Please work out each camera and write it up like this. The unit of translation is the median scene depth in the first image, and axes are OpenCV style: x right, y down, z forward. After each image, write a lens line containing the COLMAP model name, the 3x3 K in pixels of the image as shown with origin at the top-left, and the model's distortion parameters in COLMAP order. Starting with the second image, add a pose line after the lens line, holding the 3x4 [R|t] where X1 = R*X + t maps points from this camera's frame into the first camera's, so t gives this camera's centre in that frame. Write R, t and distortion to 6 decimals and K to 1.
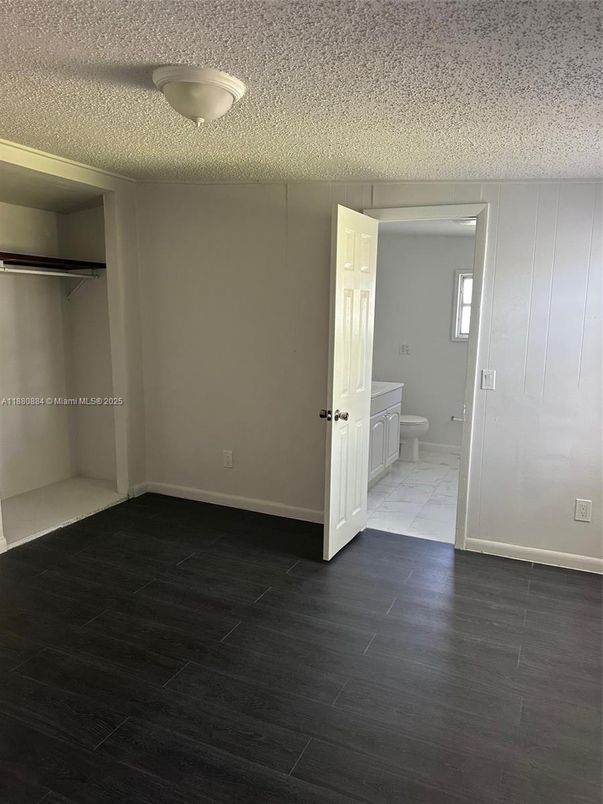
lens RADIAL K [[572.8, 0, 301.5], [0, 572.8, 402.0], [0, 0, 1]] dist [0.066020, -0.069820]
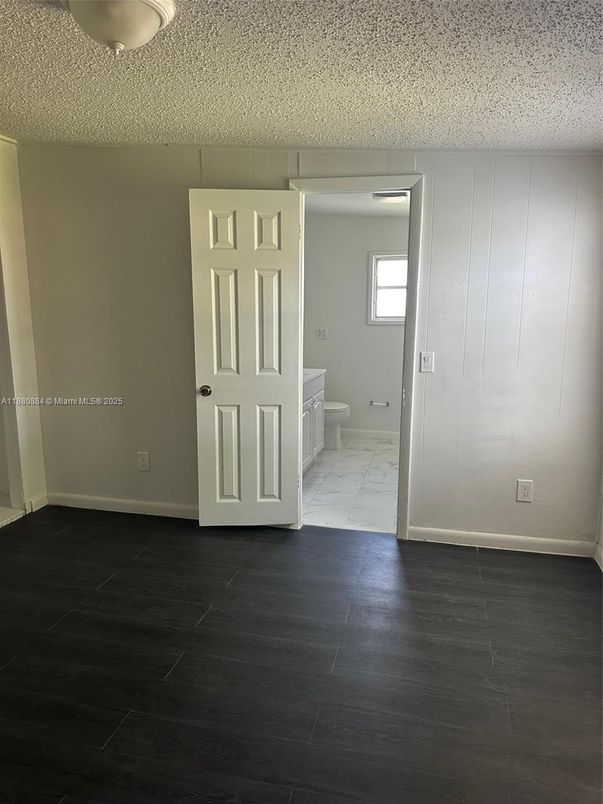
lens RADIAL K [[572.8, 0, 301.5], [0, 572.8, 402.0], [0, 0, 1]] dist [0.066020, -0.069820]
pose [[0.982511, -0.047410, 0.180068, -0.058736], [0.043546, 0.998730, 0.025355, -0.005849], [-0.181042, -0.017071, 0.983327, 0.100645]]
